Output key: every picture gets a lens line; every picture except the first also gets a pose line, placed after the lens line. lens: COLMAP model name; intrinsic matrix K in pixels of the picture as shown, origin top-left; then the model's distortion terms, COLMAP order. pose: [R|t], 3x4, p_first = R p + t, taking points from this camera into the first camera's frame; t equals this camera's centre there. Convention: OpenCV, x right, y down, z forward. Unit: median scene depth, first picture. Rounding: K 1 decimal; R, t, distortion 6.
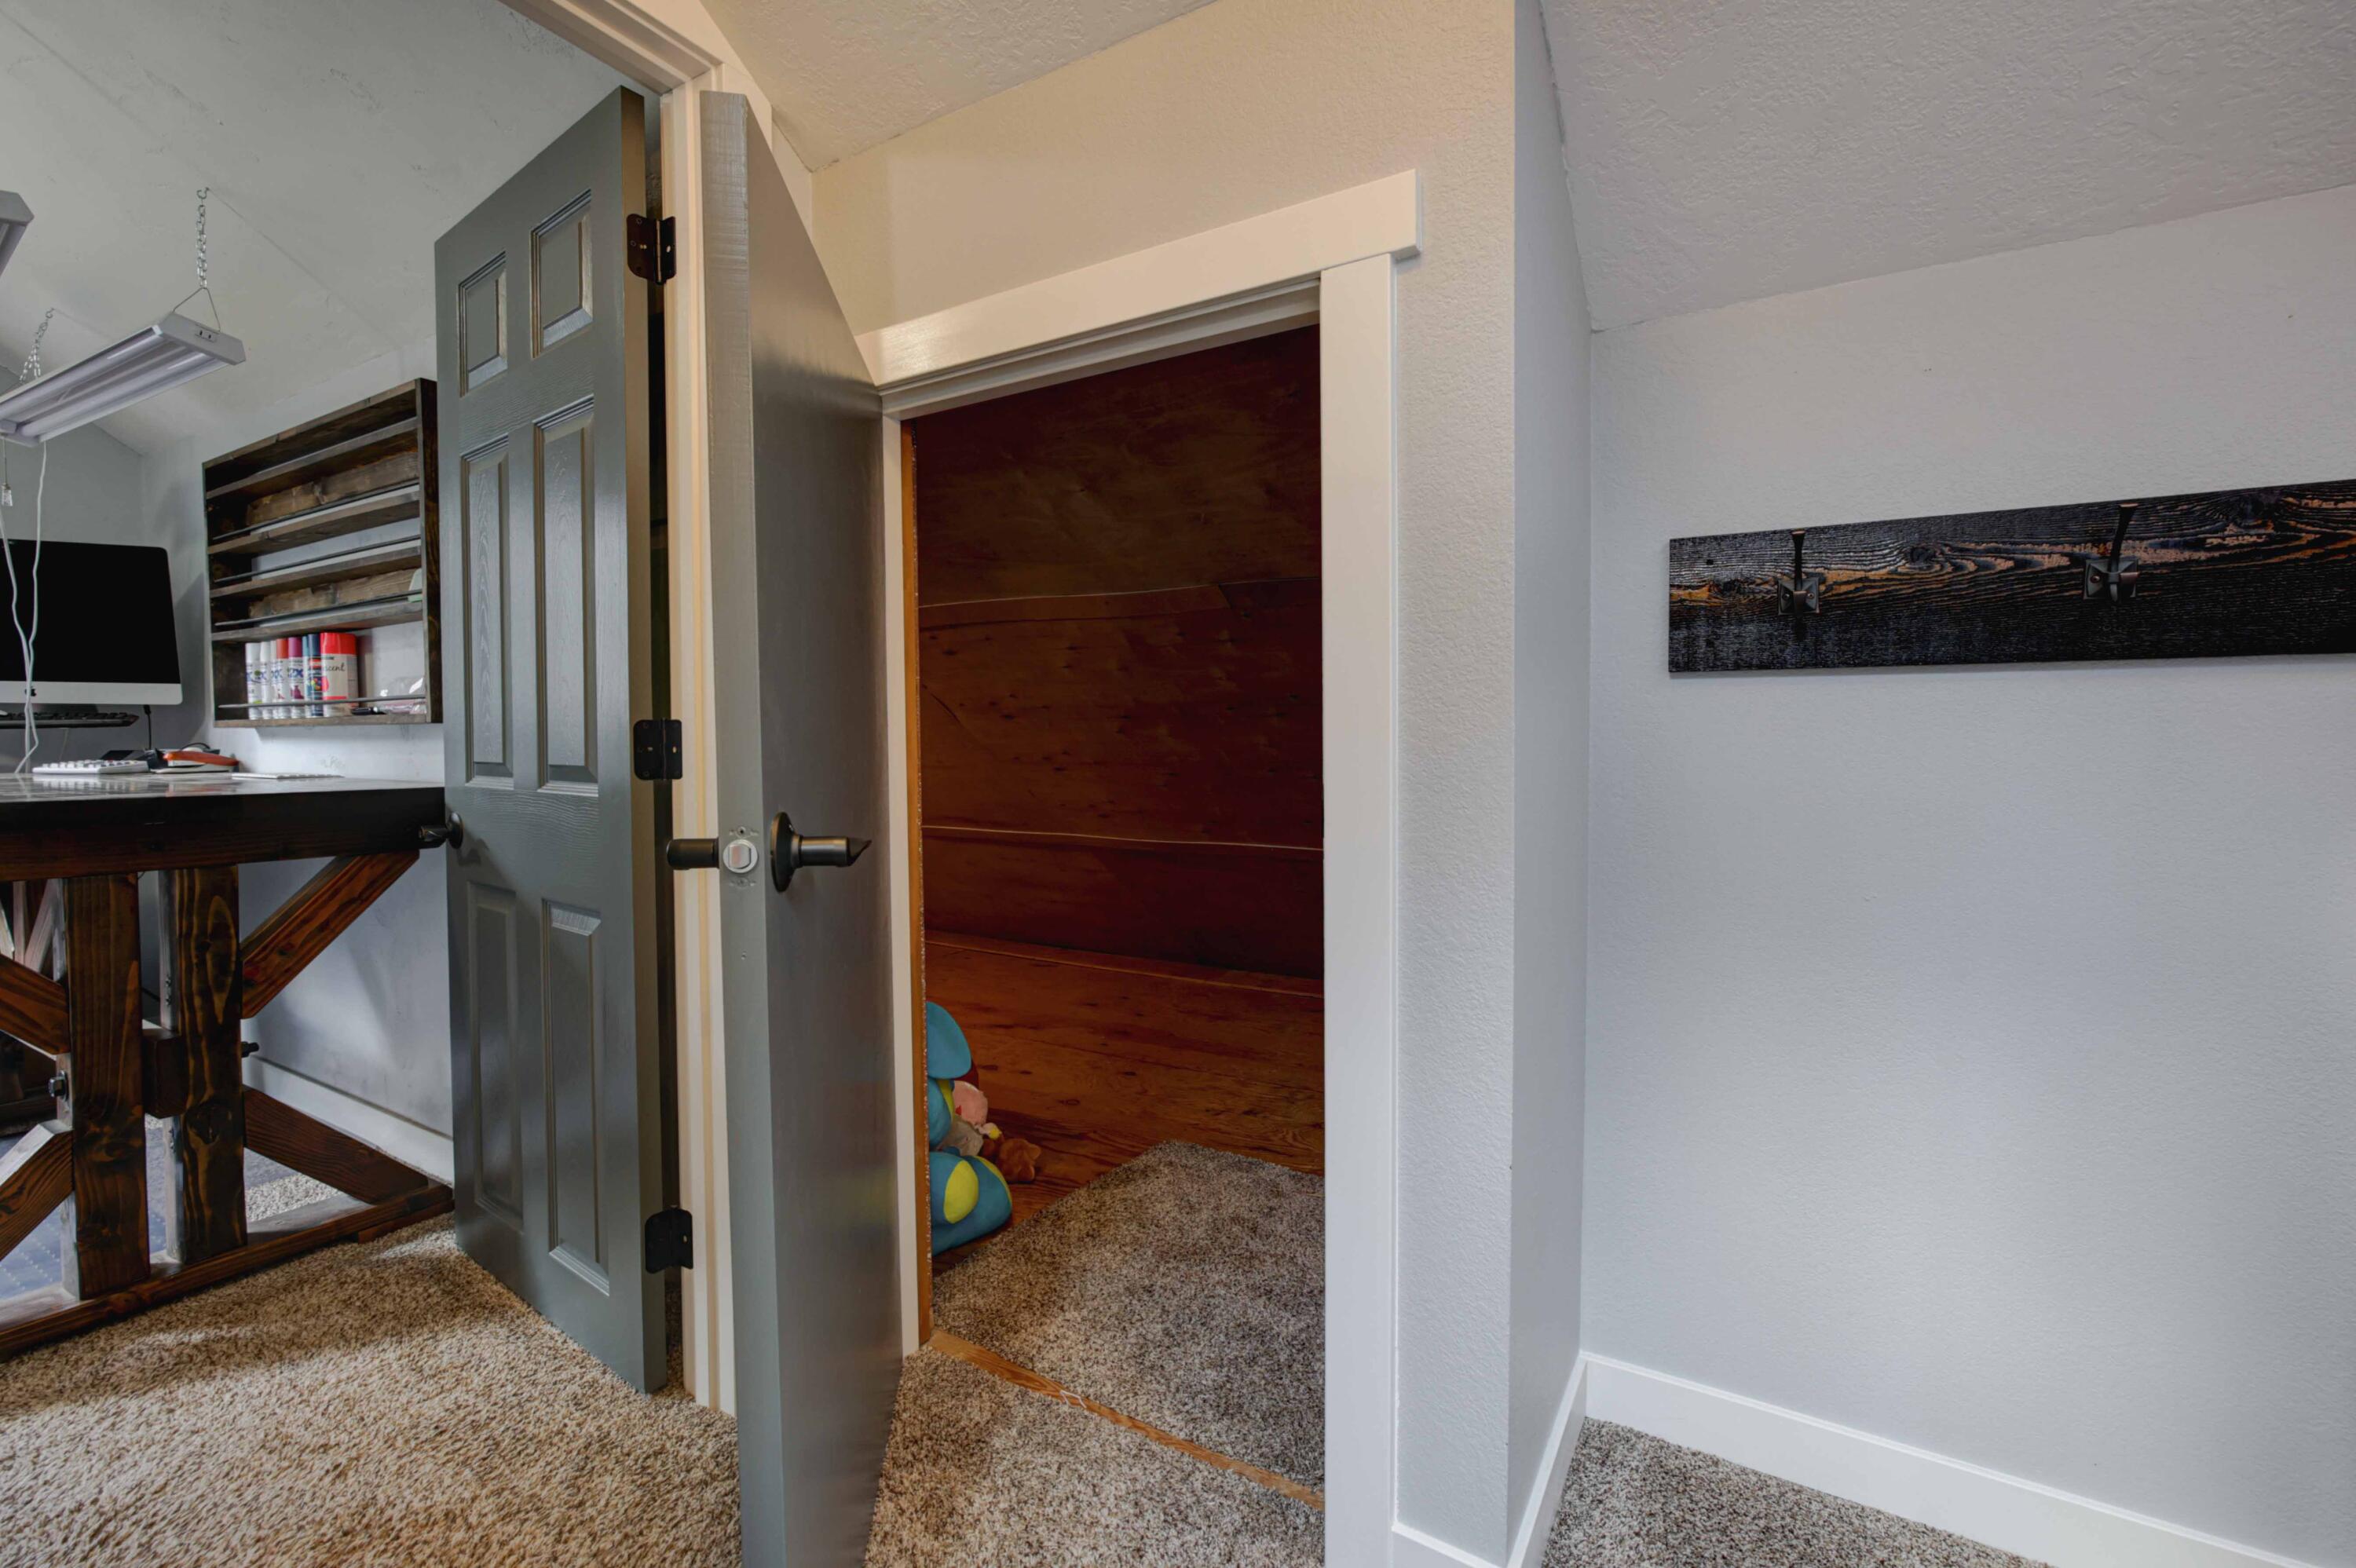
lens RADIAL K [[1000.9, 0, 1172.7], [0, 1000.9, 777.2], [0, 0, 1]] dist [-0.000506, 0.000410]
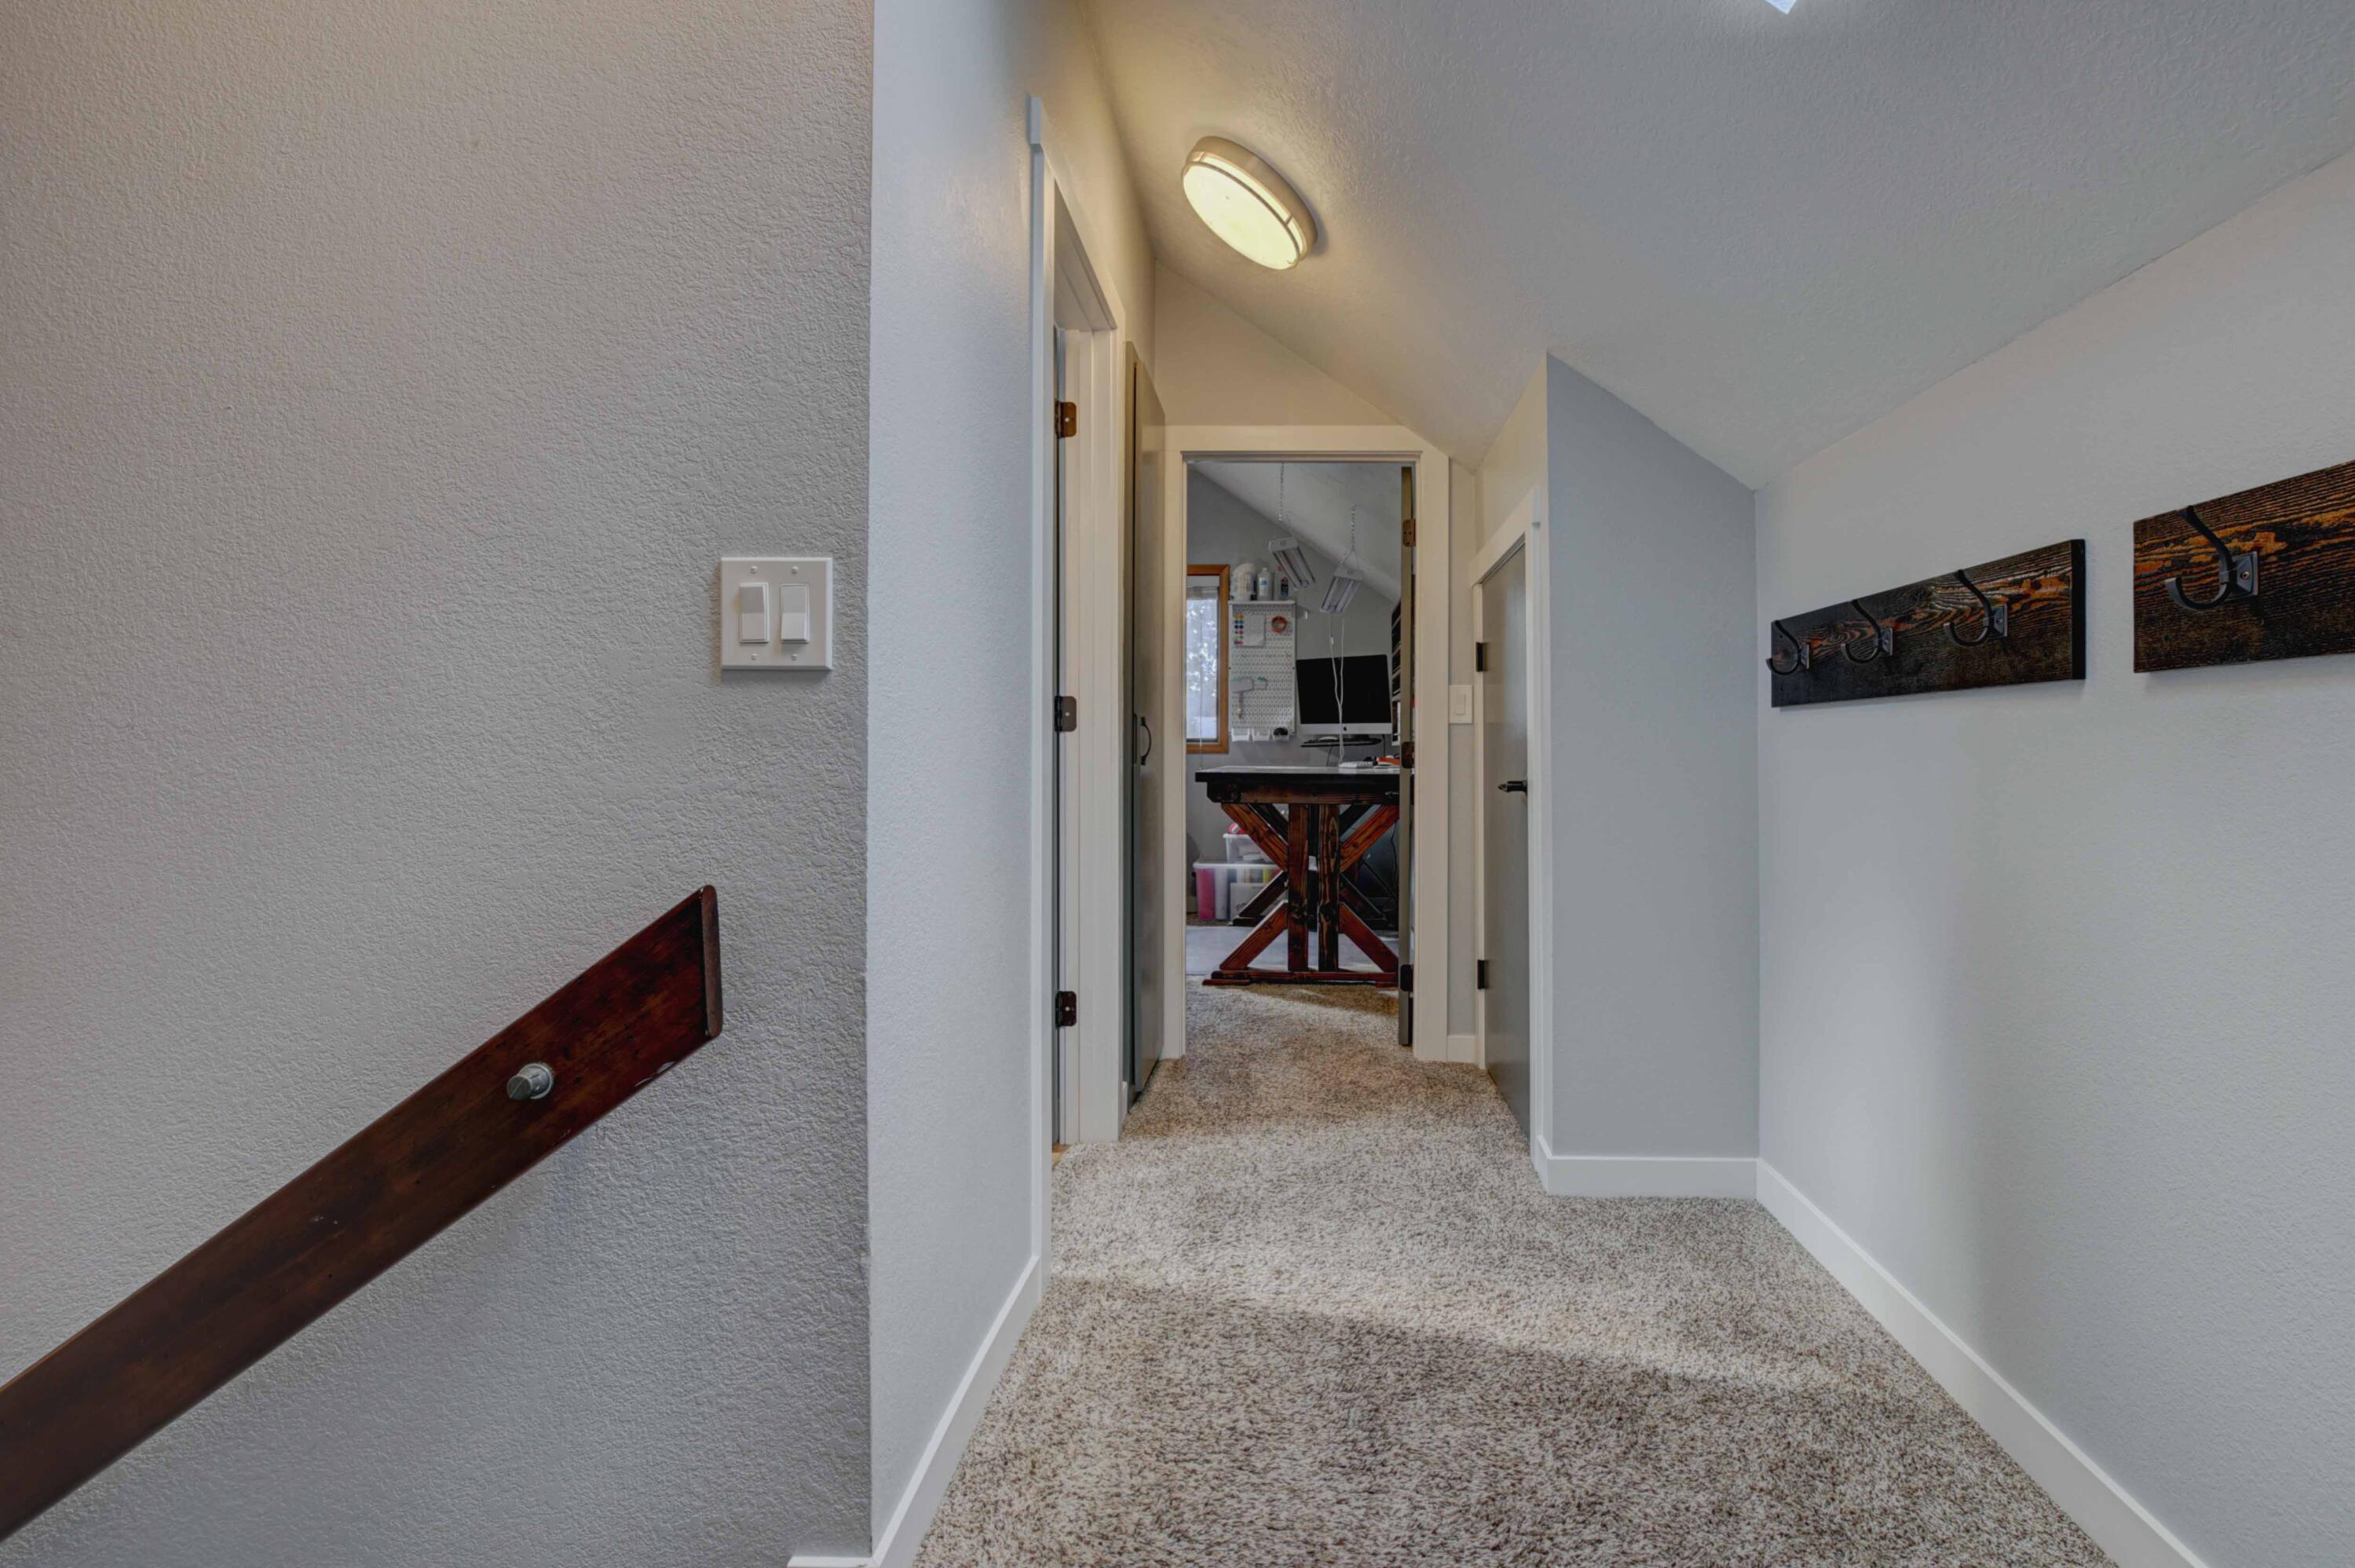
lens RADIAL K [[1250.0, 0, 1179.9], [0, 1250.0, 753.4], [0, 0, 1]] dist [-0.000295, 0.000169]
pose [[0.430566, -0.000272, -0.902559, 1.504360], [-0.040456, 0.998989, -0.019601, 0.042252], [0.901652, 0.044954, 0.430120, -0.575895]]
